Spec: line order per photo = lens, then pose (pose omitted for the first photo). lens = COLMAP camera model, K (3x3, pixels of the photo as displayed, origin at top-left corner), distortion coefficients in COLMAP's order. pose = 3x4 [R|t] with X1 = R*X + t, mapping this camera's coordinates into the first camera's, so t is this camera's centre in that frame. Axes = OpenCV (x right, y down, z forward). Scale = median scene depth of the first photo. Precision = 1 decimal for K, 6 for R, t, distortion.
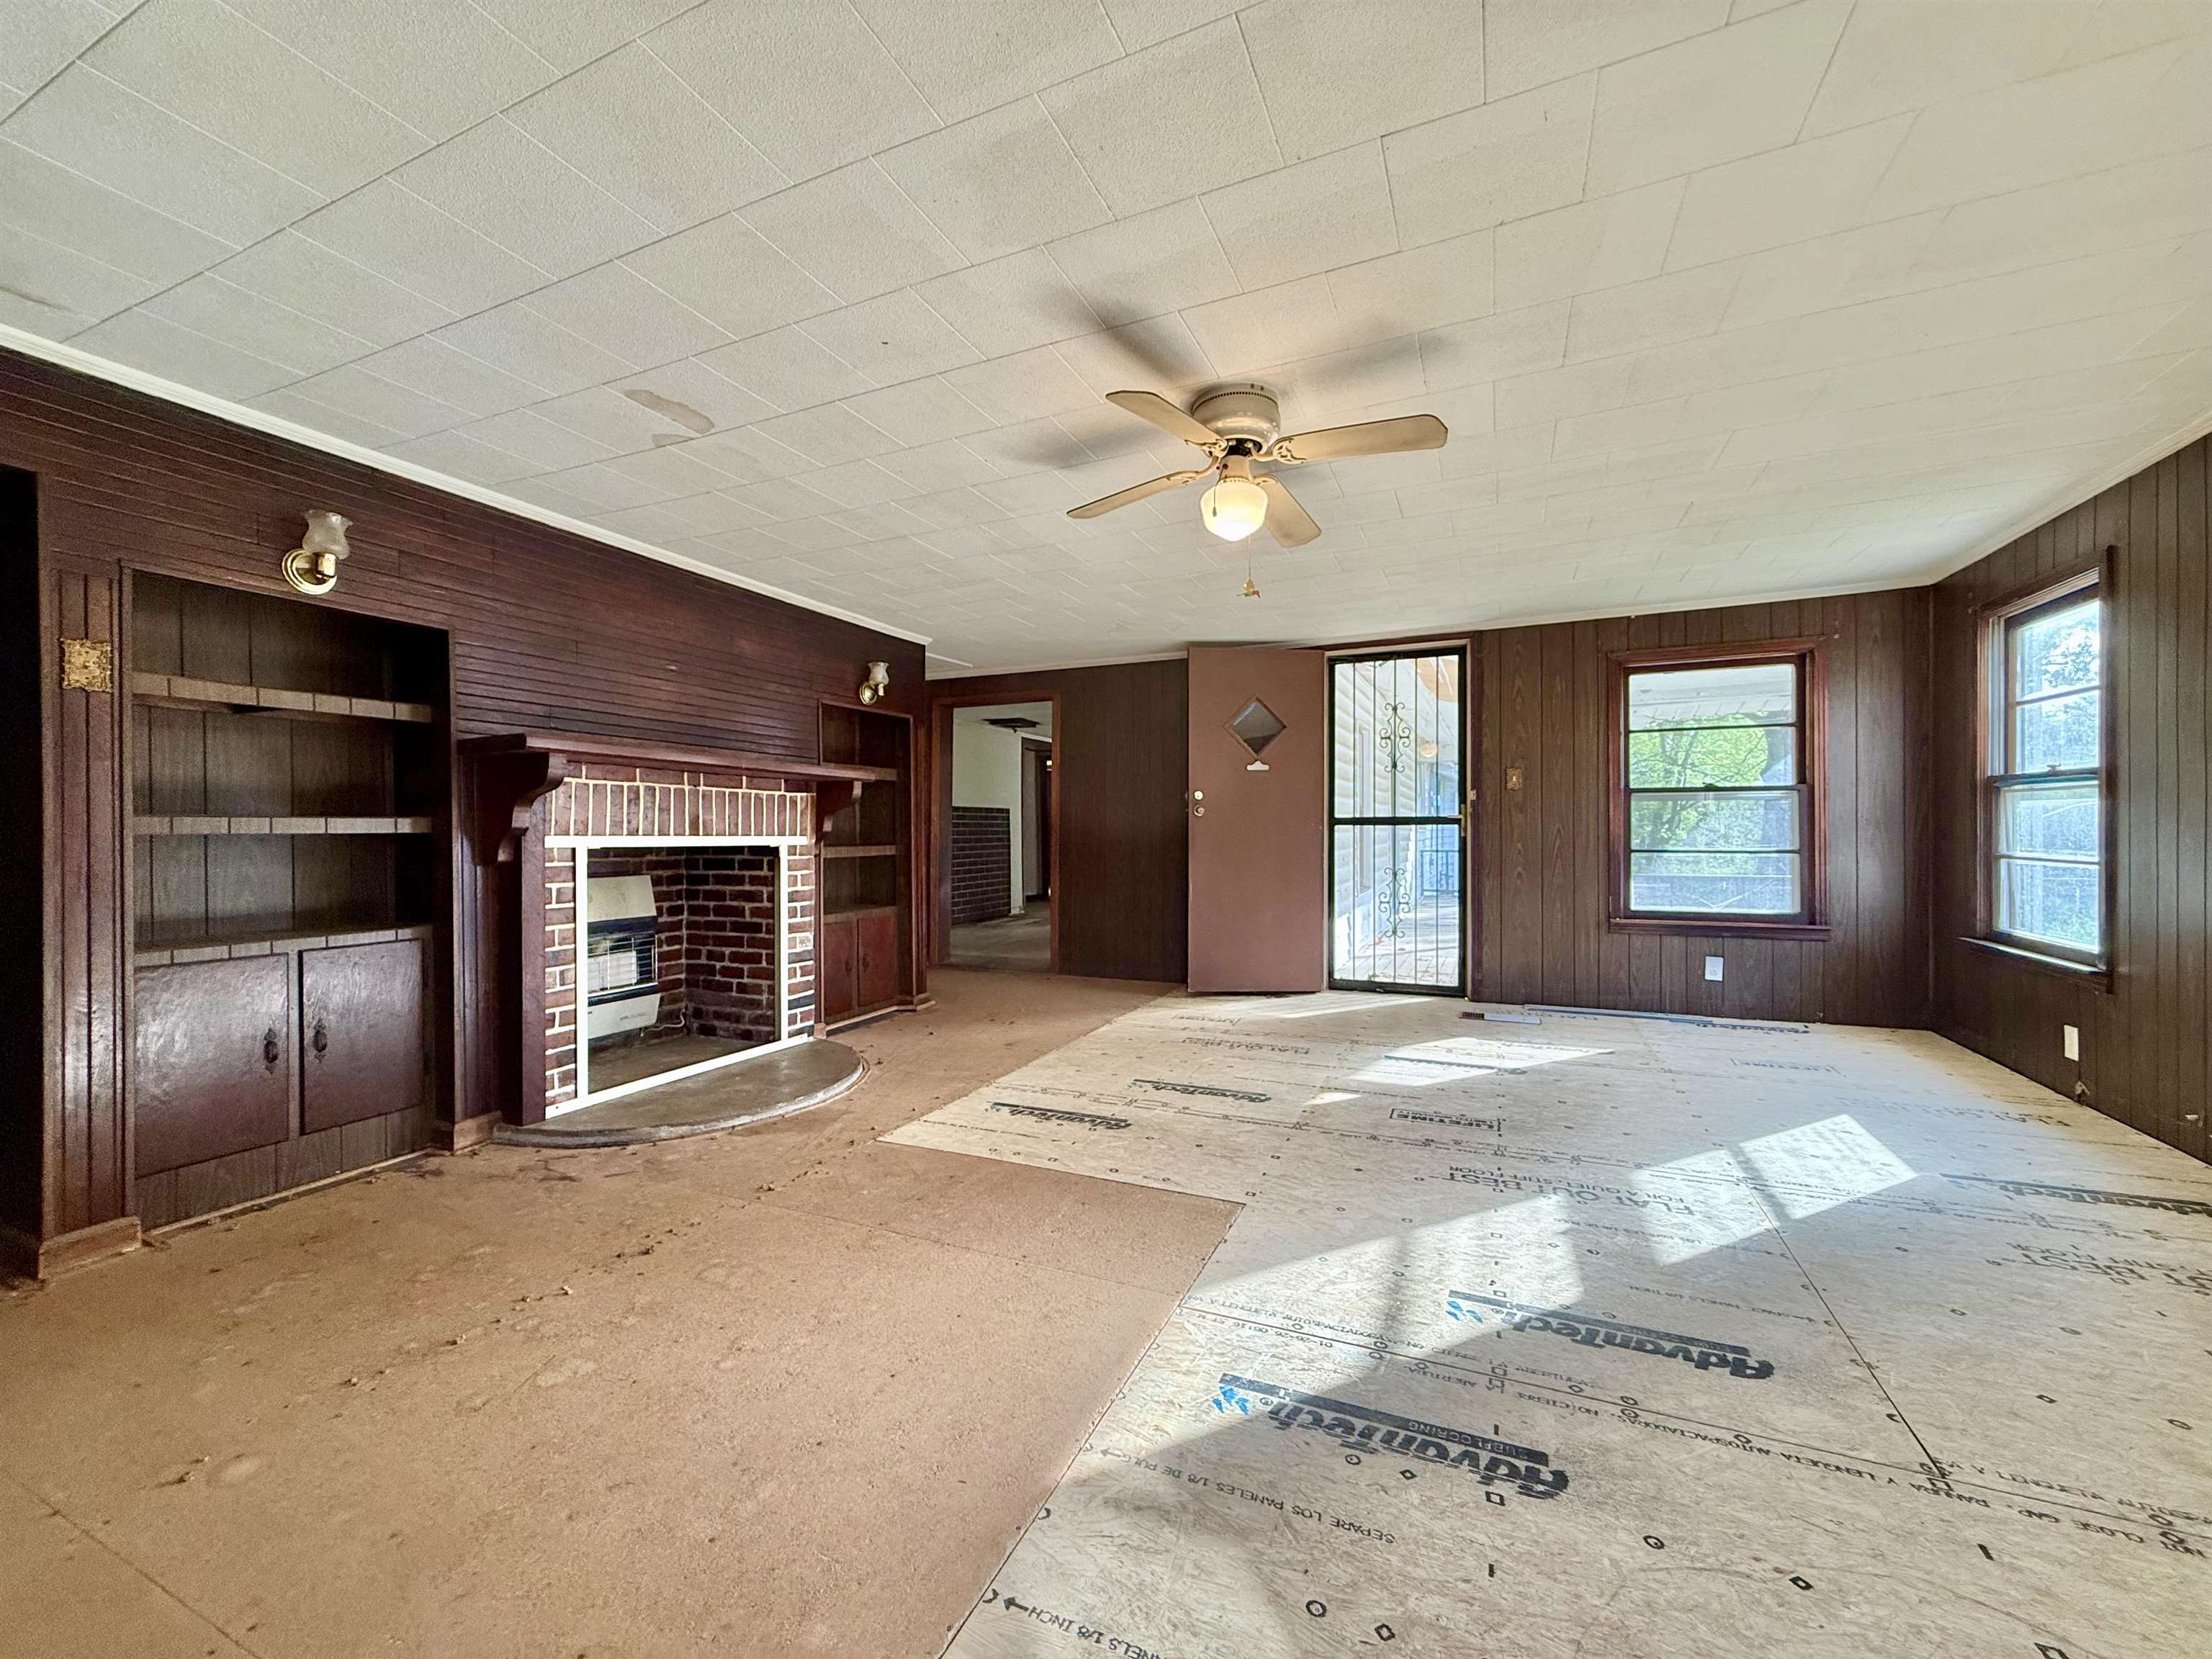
lens RADIAL K [[888.4, 0, 1100.6], [0, 888.4, 830.3], [0, 0, 1]] dist [0.002162, 0.000541]
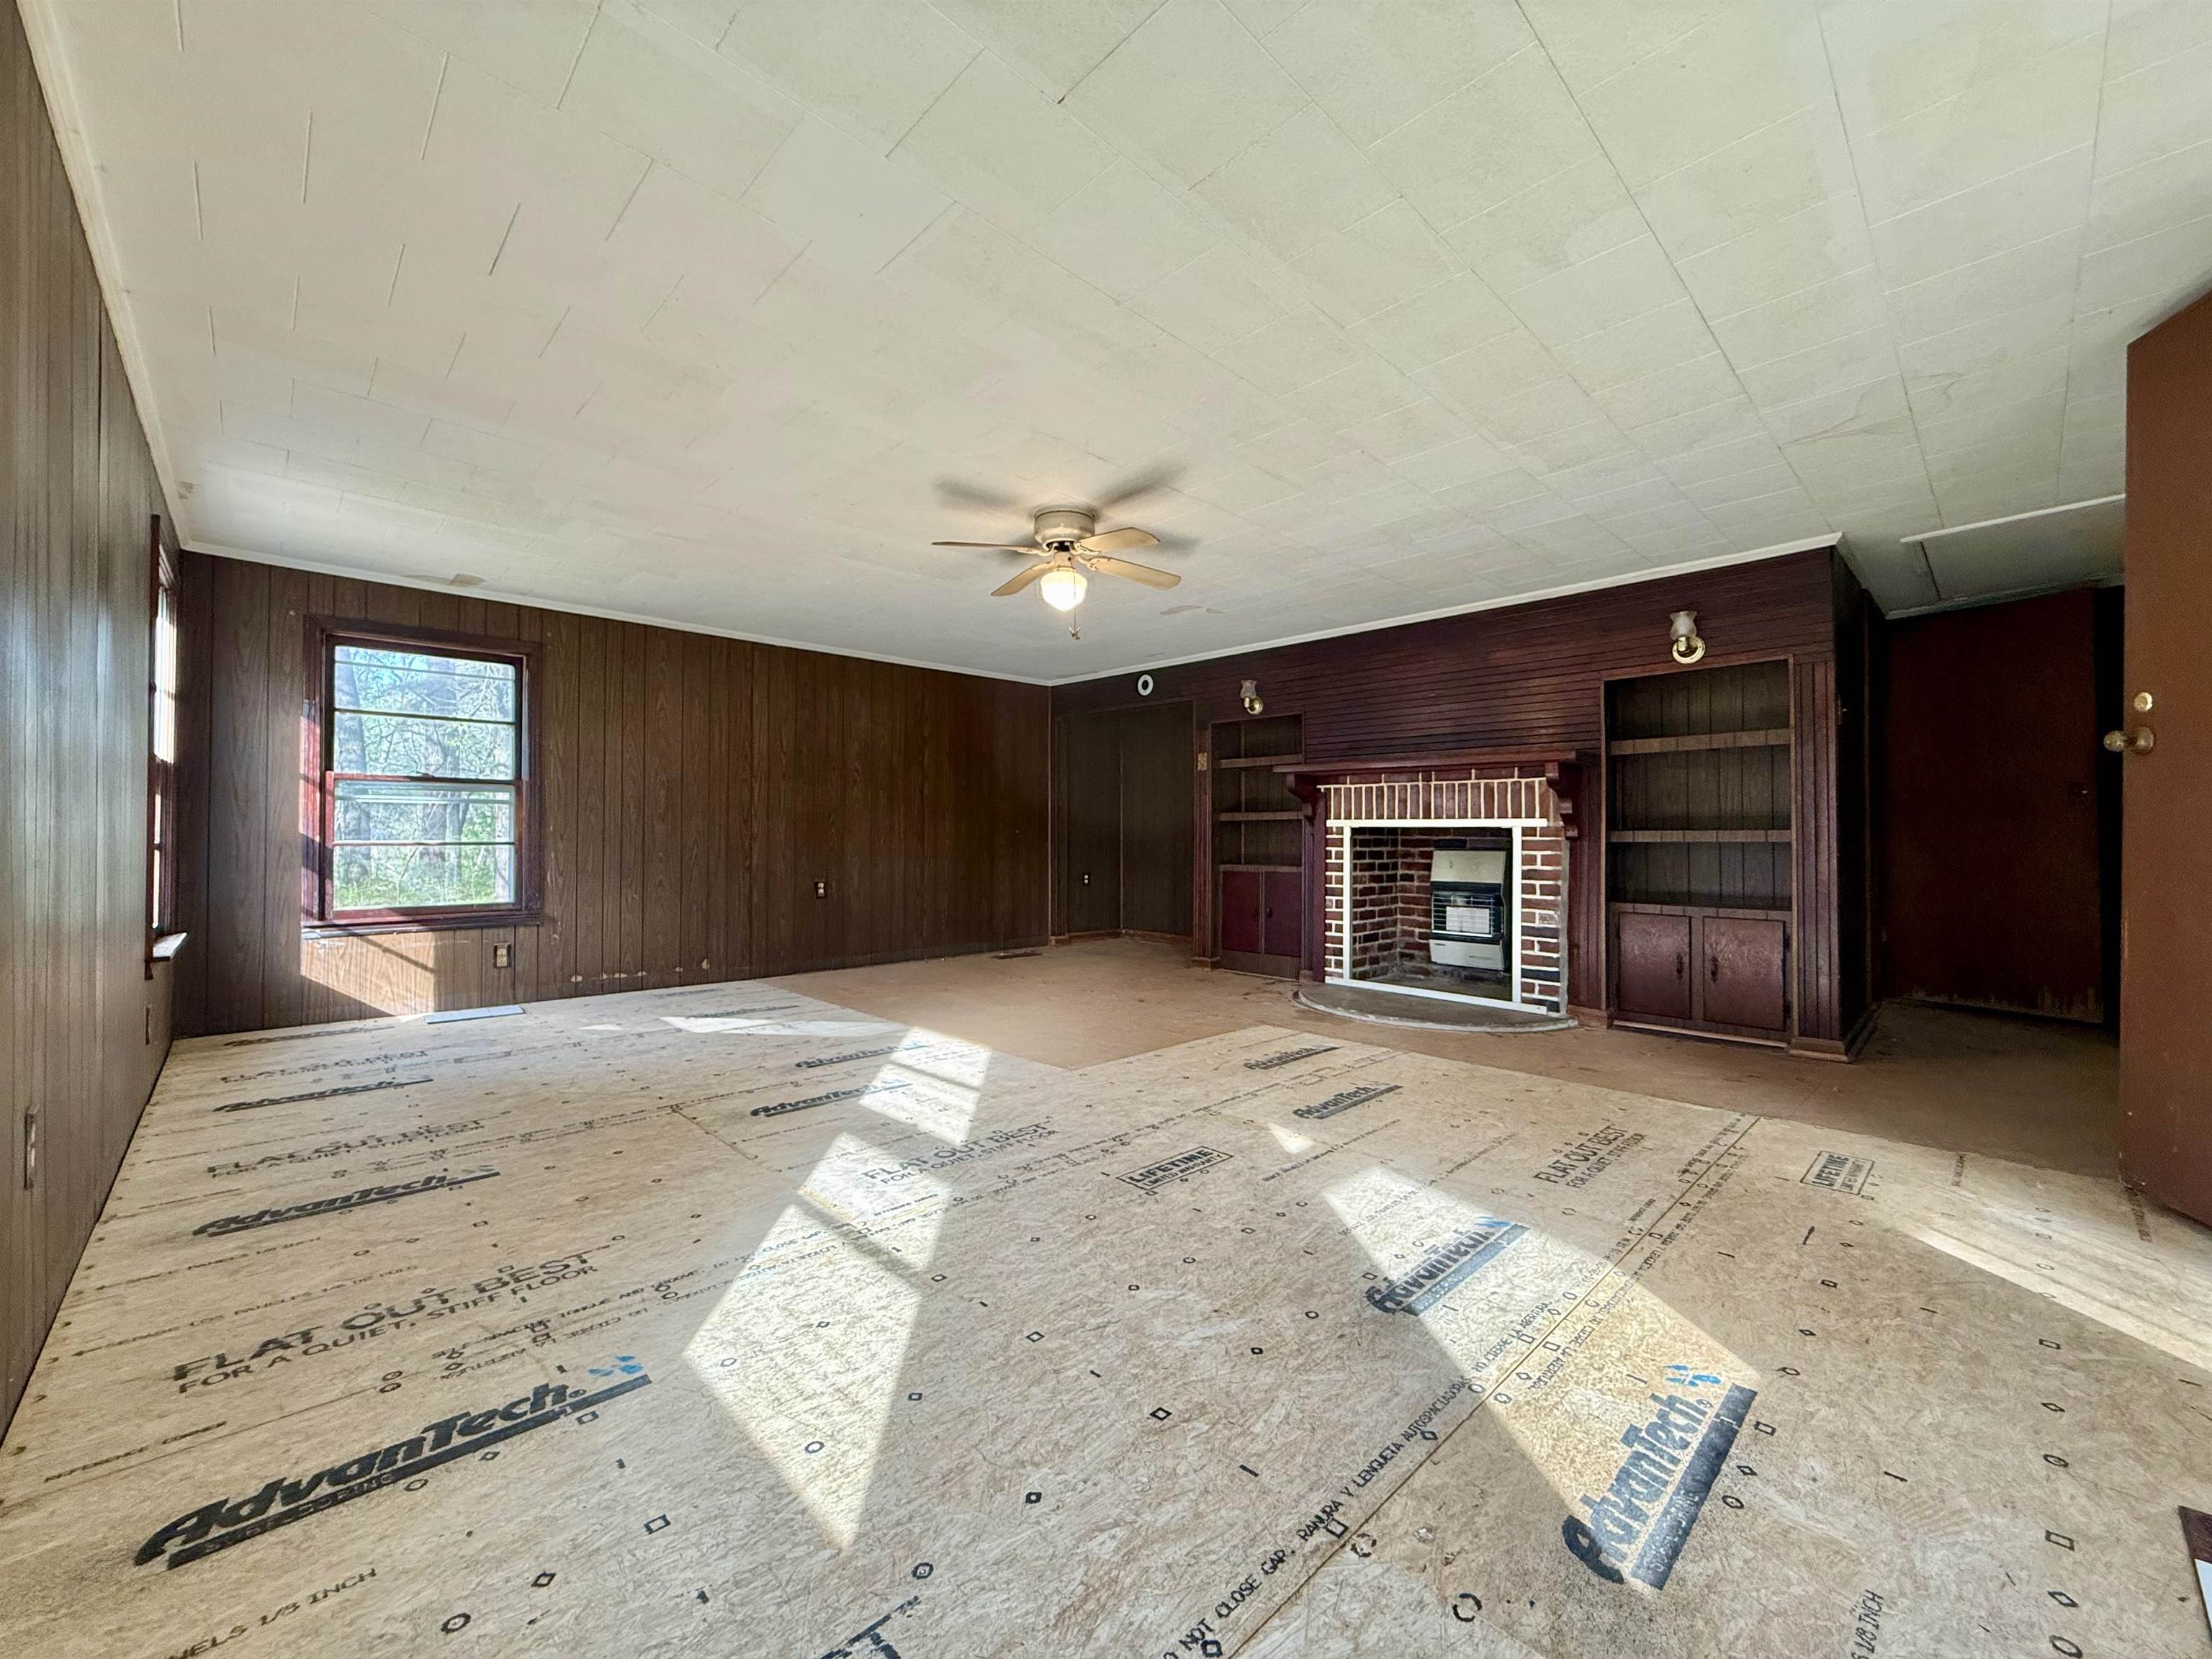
lens RADIAL K [[888.4, 0, 1100.6], [0, 888.4, 830.3], [0, 0, 1]] dist [0.002162, 0.000541]
pose [[-0.378557, -0.003871, -0.925570, 0.885631], [0.001047, 0.999989, -0.004611, 0.026451], [0.925577, -0.002714, -0.378549, 0.963410]]
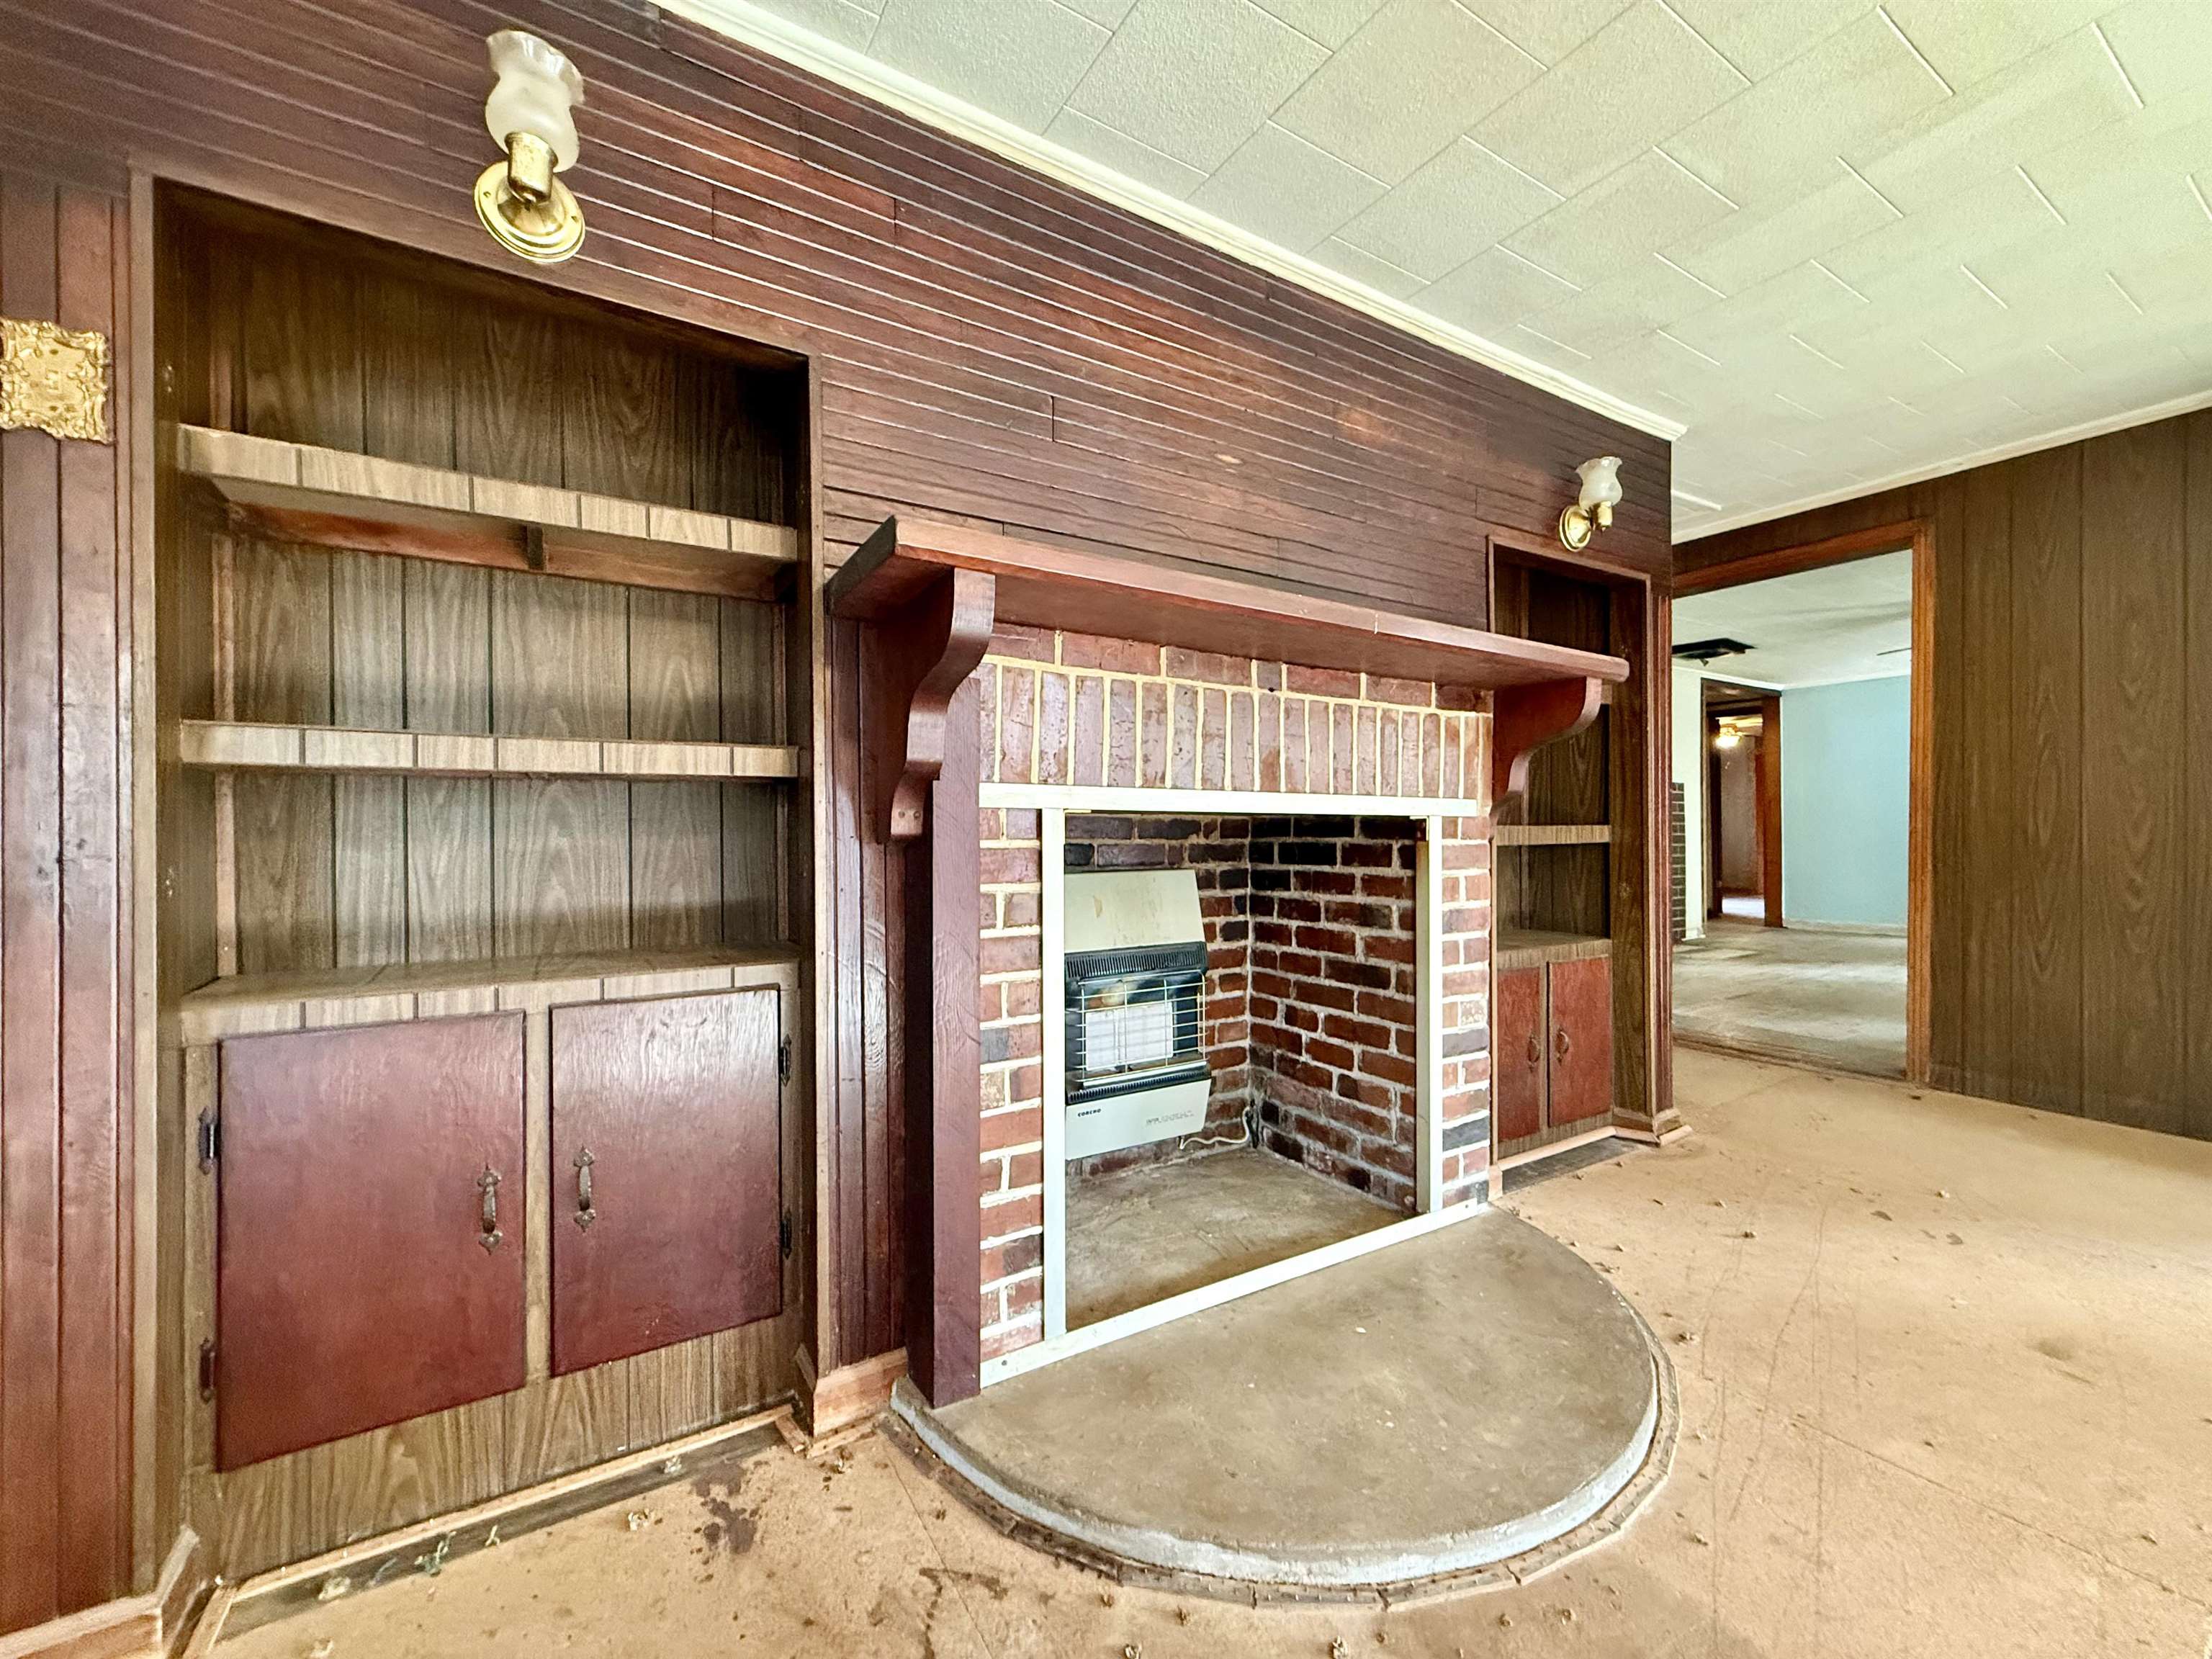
lens RADIAL K [[888.4, 0, 1100.6], [0, 888.4, 830.3], [0, 0, 1]] dist [0.002162, 0.000541]
pose [[0.827018, 0.002485, -0.562170, -0.238715], [0.000236, 0.999989, 0.004767, 0.022705], [0.562175, -0.004075, 0.827008, 0.500309]]
